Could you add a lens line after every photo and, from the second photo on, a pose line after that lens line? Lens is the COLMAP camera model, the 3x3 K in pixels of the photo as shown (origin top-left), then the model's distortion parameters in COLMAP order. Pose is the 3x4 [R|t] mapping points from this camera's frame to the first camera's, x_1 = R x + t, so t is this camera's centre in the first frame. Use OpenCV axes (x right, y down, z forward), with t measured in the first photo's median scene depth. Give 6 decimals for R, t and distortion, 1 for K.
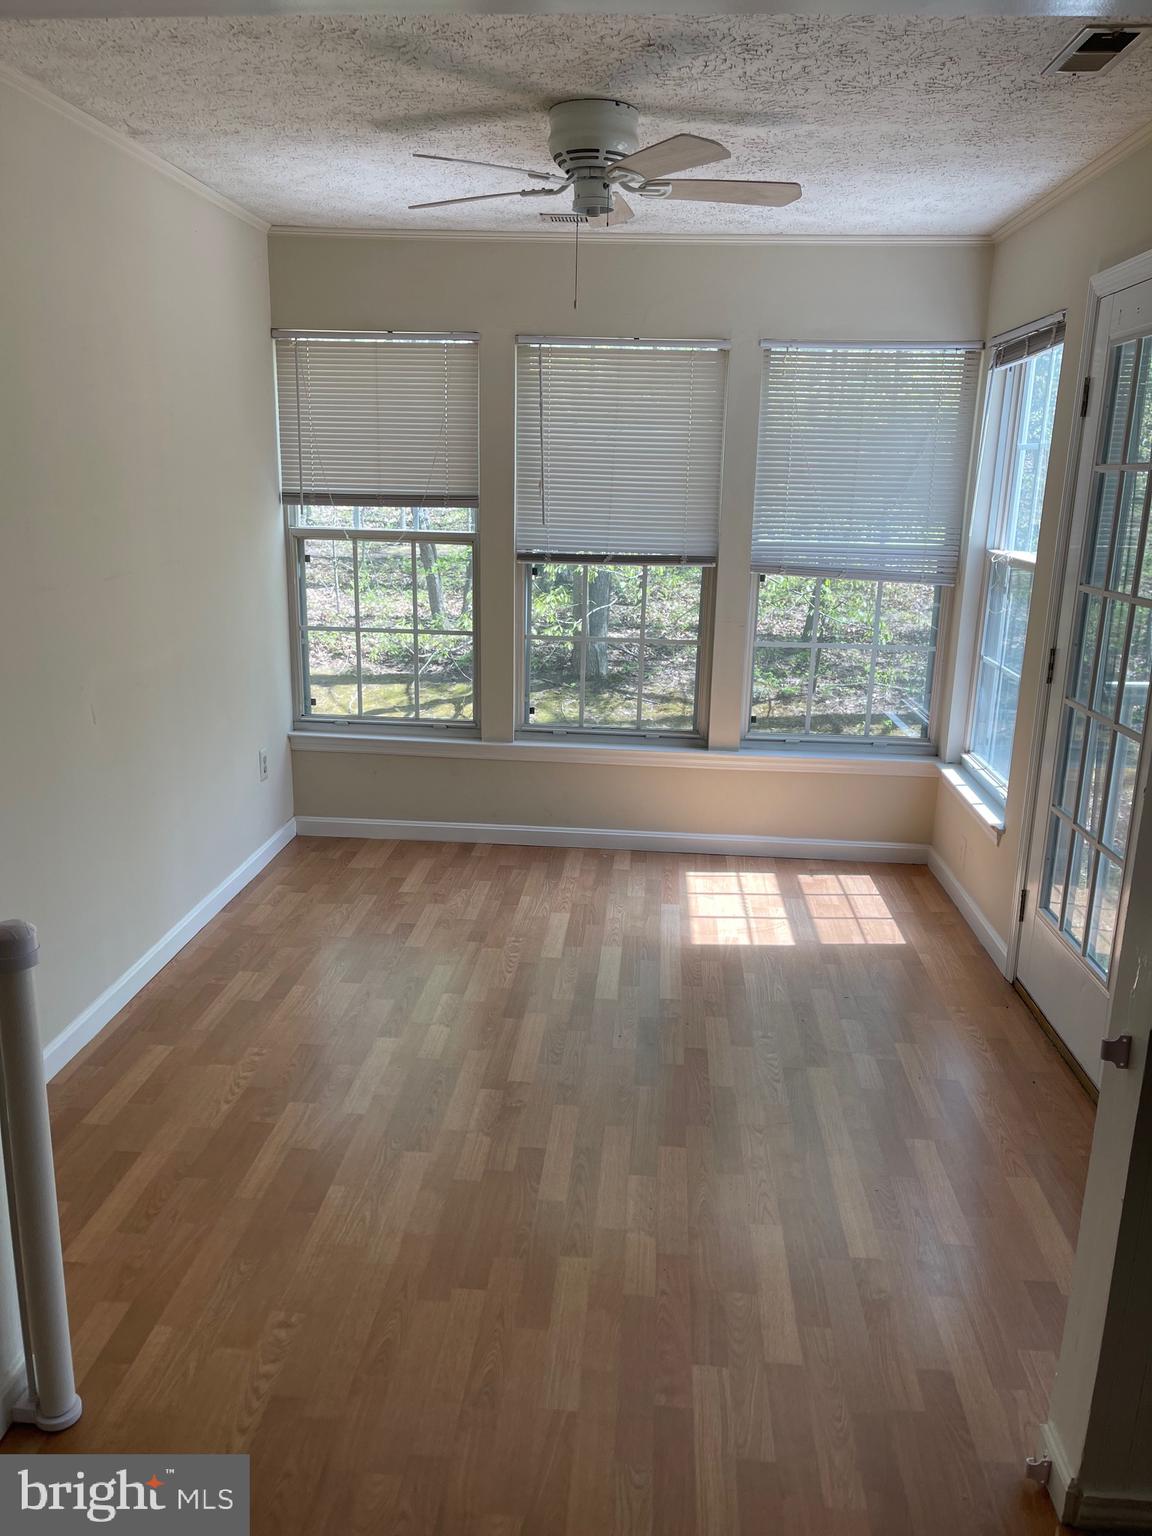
lens RADIAL K [[1172.8, 0, 567.5], [0, 1172.8, 764.2], [0, 0, 1]] dist [0.051581, -0.059789]
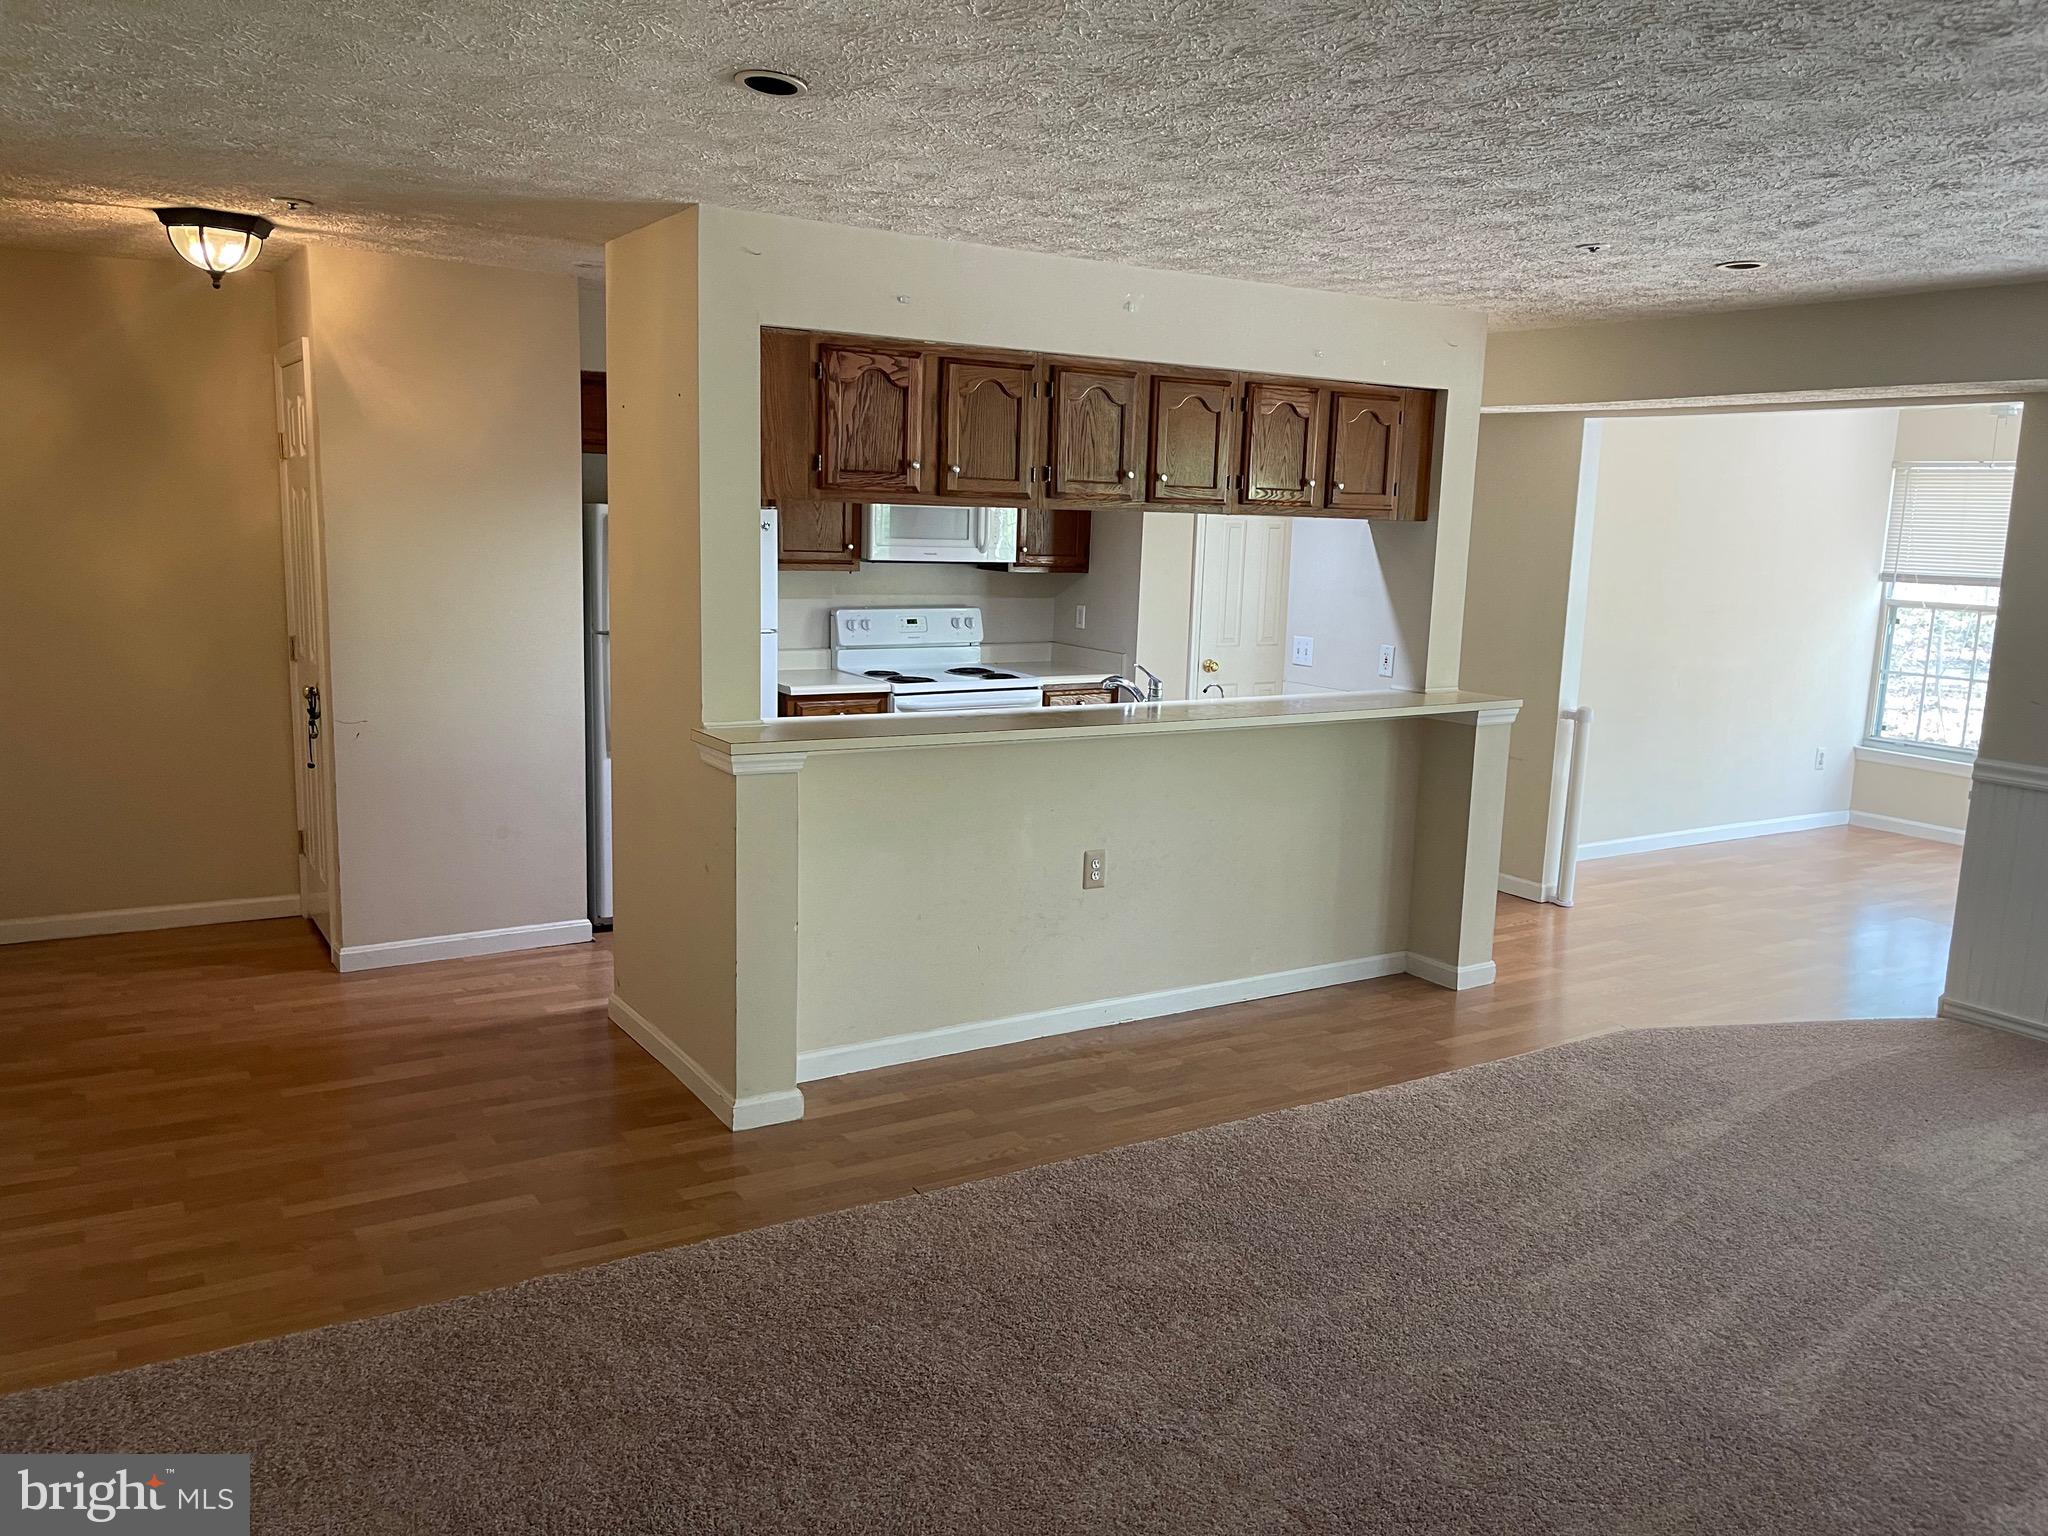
lens RADIAL K [[1563.8, 0, 1019.8], [0, 1563.8, 766.3], [0, 0, 1]] dist [0.051581, -0.059789]
pose [[0.588729, 0.138948, -0.796299, 0.653203], [-0.214281, 0.976698, 0.012001, 0.182398], [0.779411, 0.163566, 0.604784, -0.857723]]
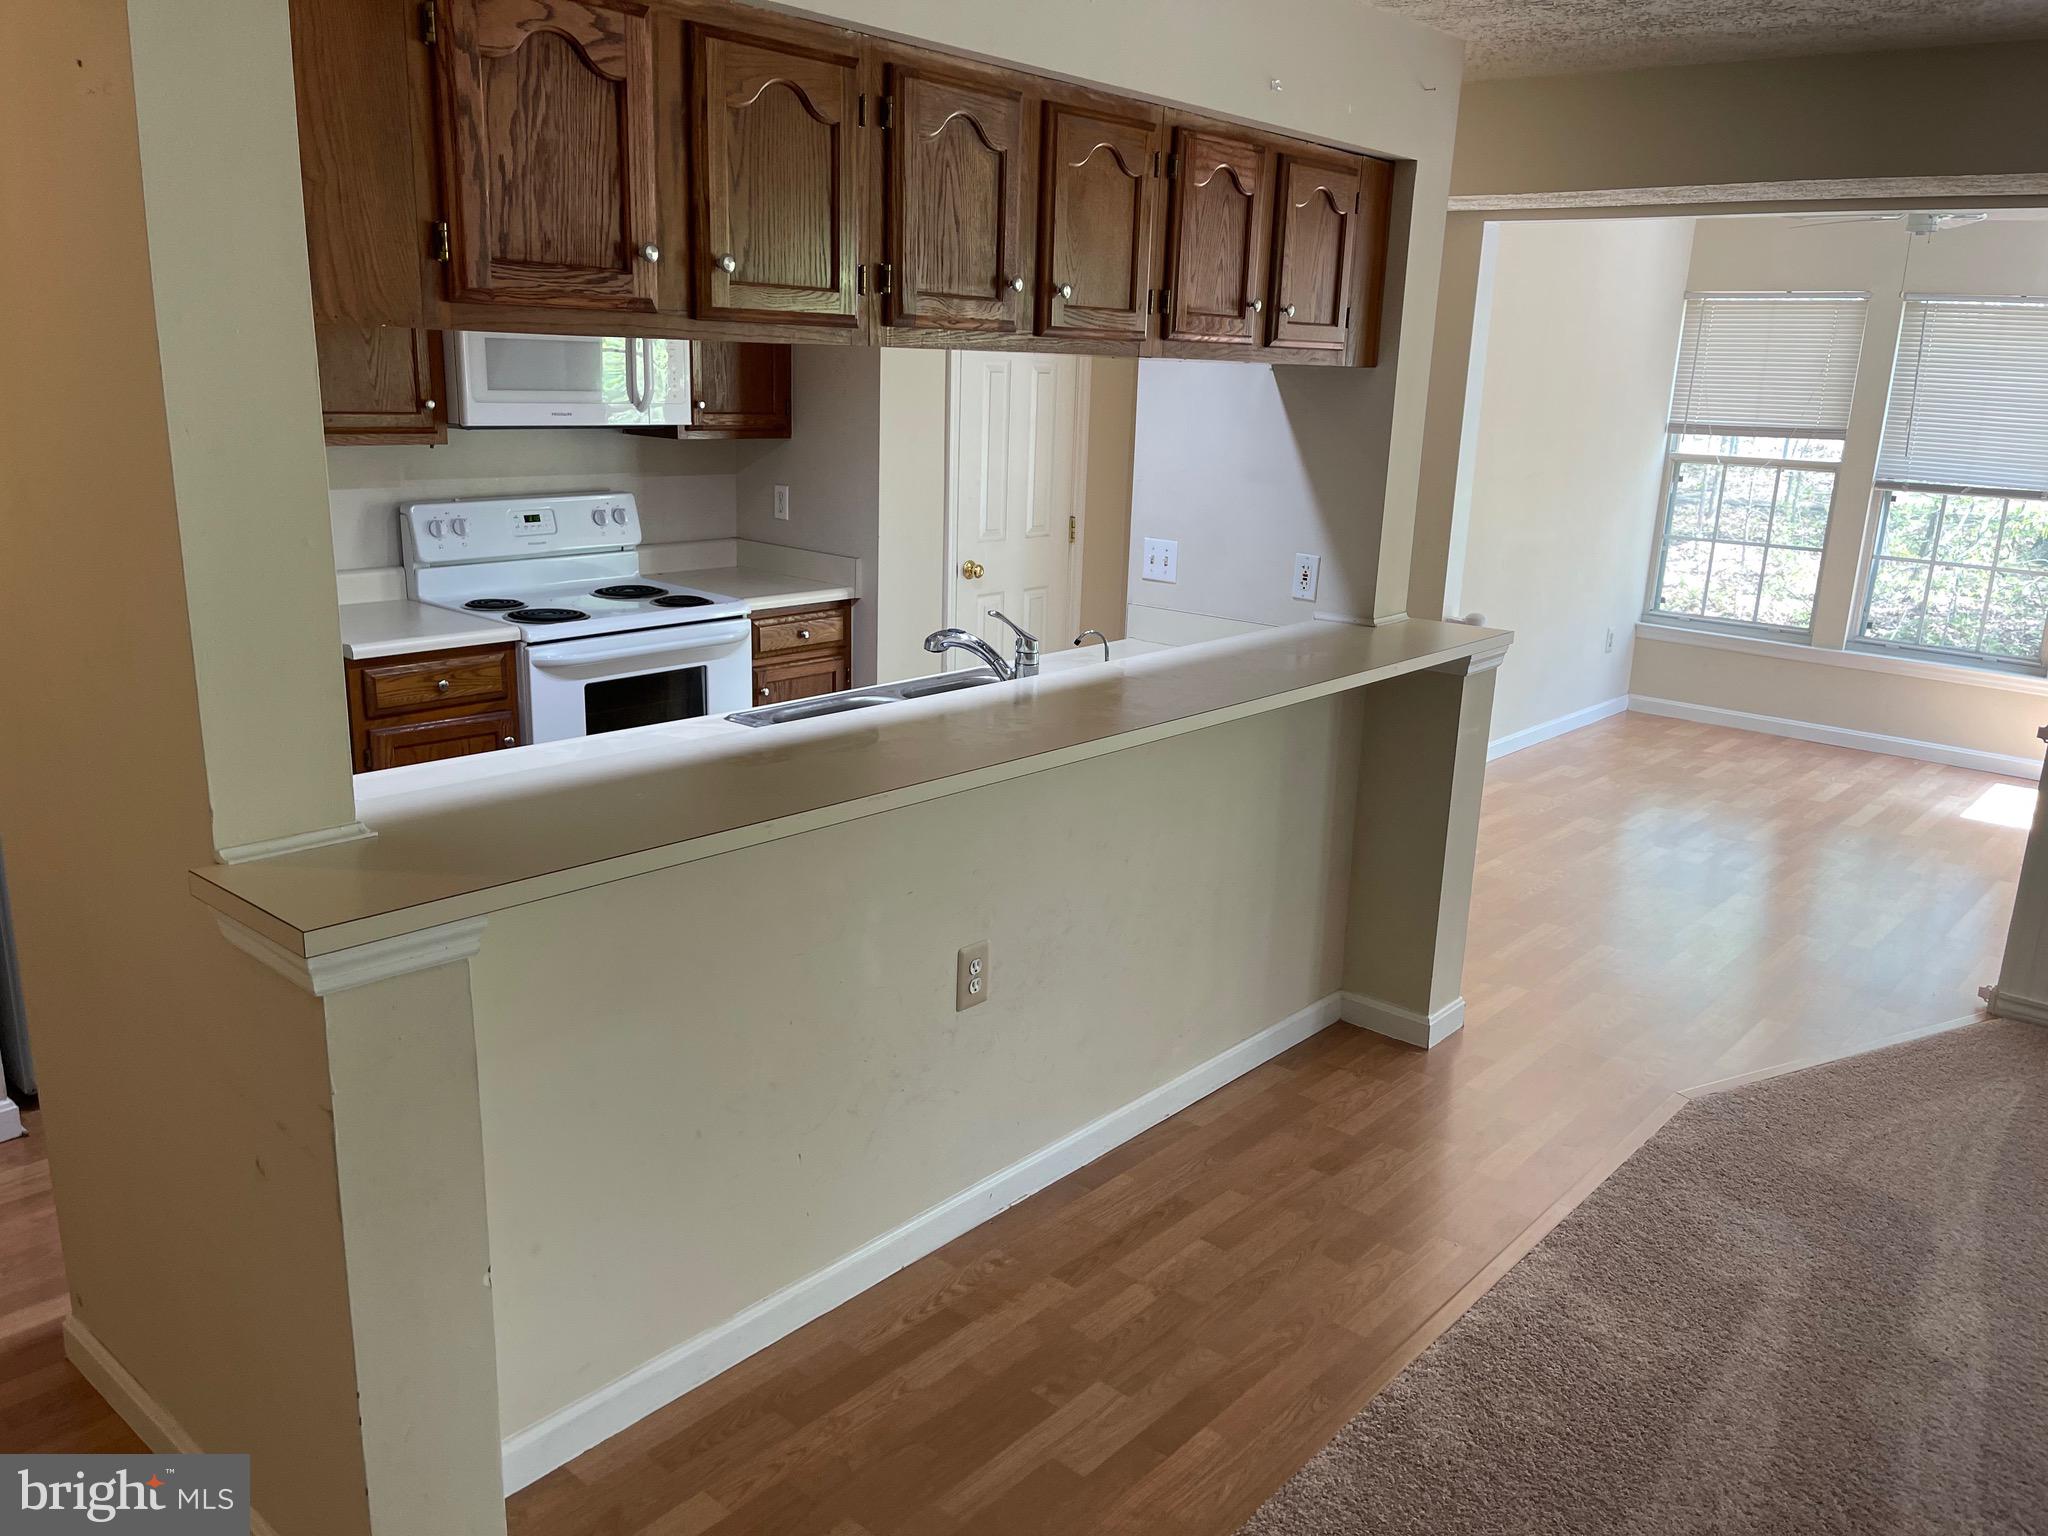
lens RADIAL K [[1563.8, 0, 1026.6], [0, 1563.8, 771.3], [0, 0, 1]] dist [0.051581, -0.059789]
pose [[0.805452, 0.169318, -0.567960, 0.201514], [-0.165739, 0.984437, 0.058434, 0.132951], [0.569014, 0.047067, 0.820979, -0.671680]]
